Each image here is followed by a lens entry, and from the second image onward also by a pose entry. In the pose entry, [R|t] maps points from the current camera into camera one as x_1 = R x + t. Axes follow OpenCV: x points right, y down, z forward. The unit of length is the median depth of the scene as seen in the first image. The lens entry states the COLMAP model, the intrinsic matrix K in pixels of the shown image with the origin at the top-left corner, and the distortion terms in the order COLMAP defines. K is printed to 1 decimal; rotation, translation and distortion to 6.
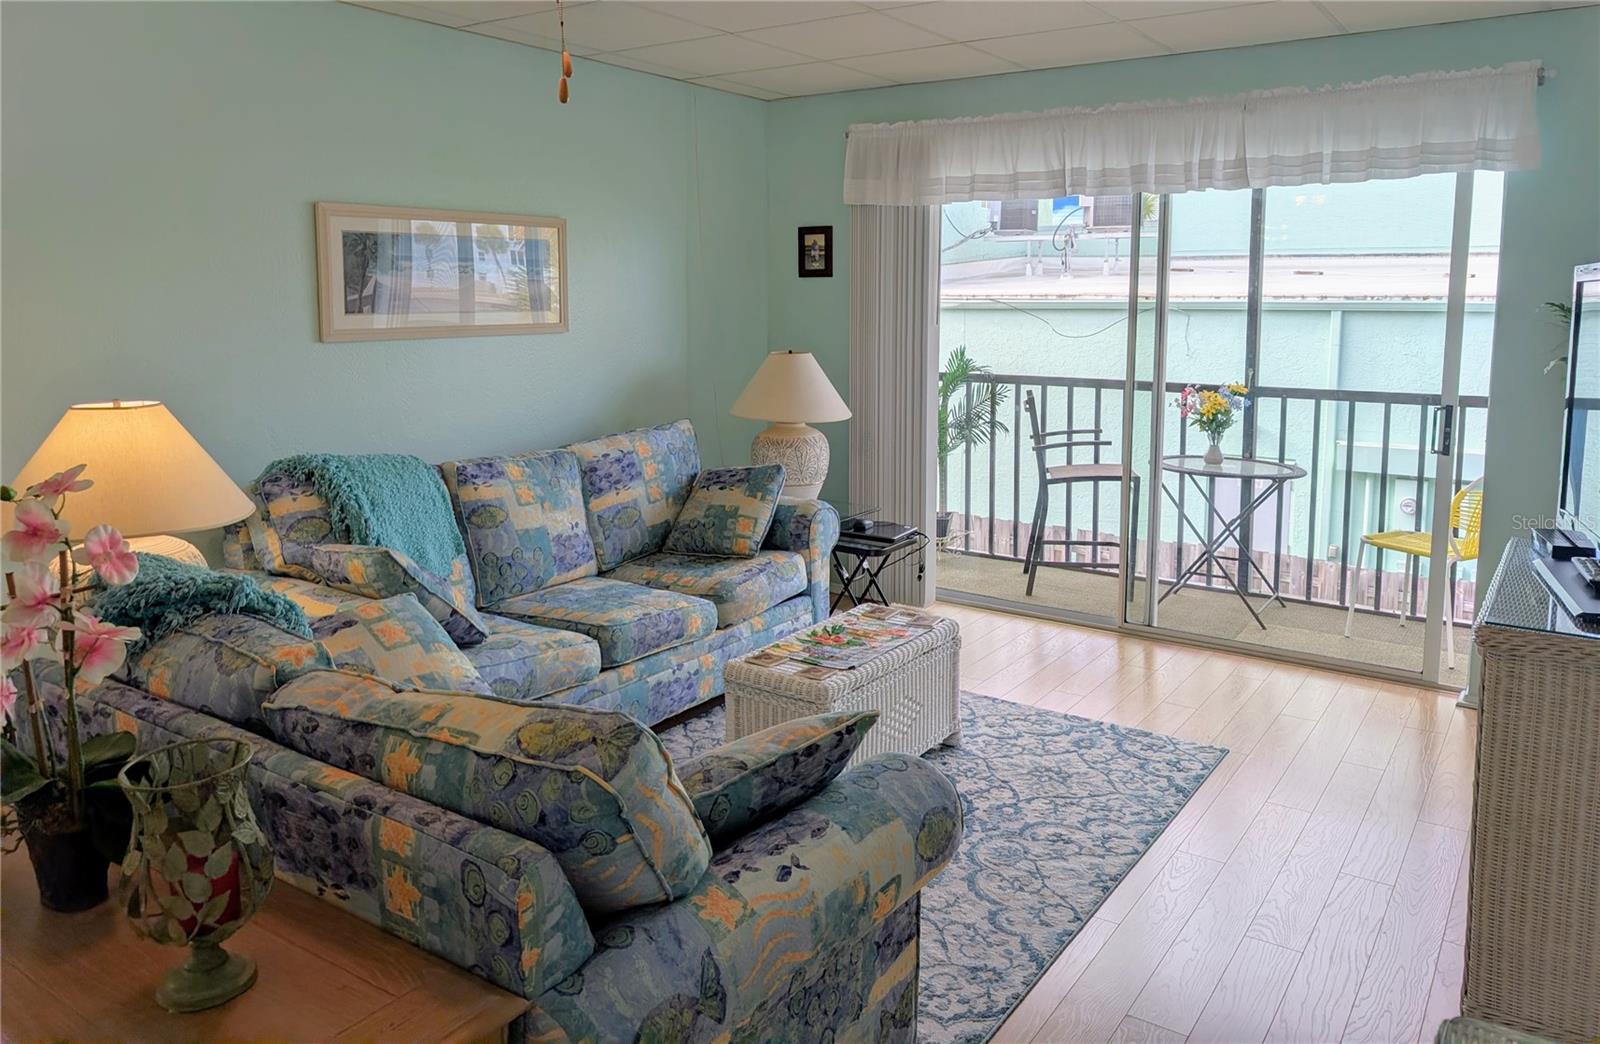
lens RADIAL K [[1165.9, 0, 769.0], [0, 1165.9, 465.5], [0, 0, 1]] dist [0.001126, -0.004403]
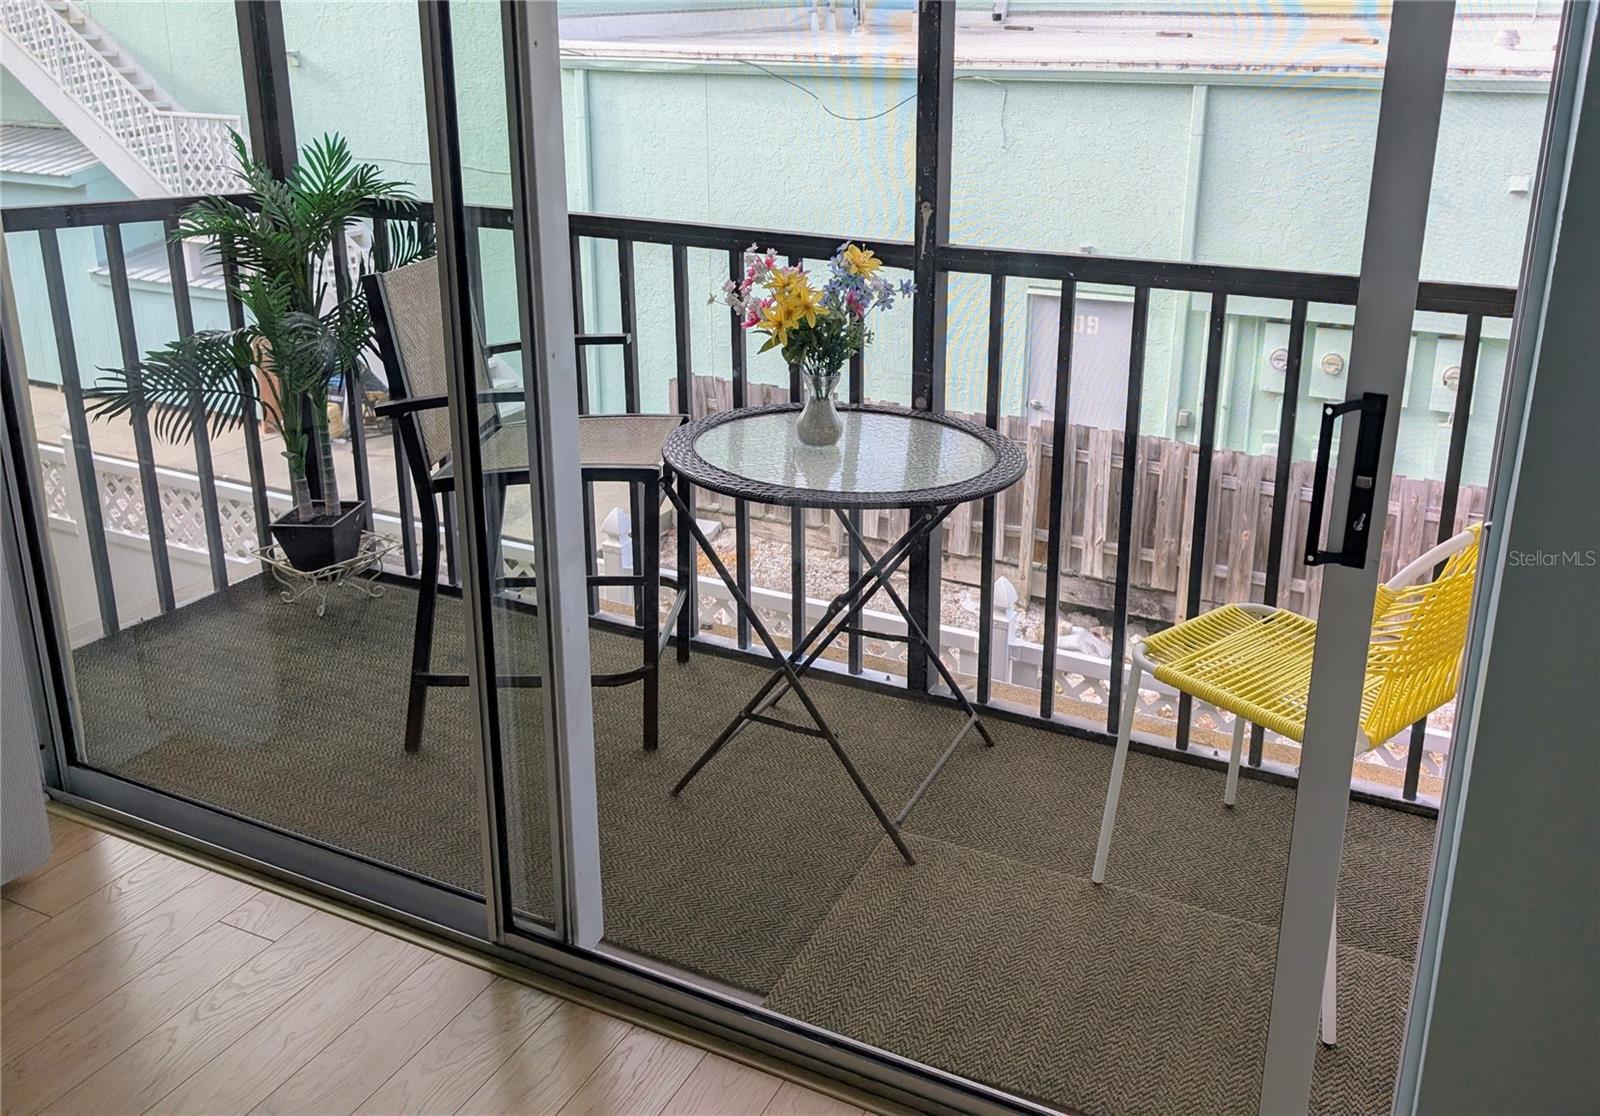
lens RADIAL K [[1508.8, 0, 799.9], [0, 1508.8, 550.5], [0, 0, 1]] dist [0.023189, 0.000000]
pose [[0.980997, -0.039273, 0.190004, 0.060534], [0.006469, 0.985376, 0.170272, -0.012207], [-0.193913, -0.165807, 0.966905, 0.107221]]
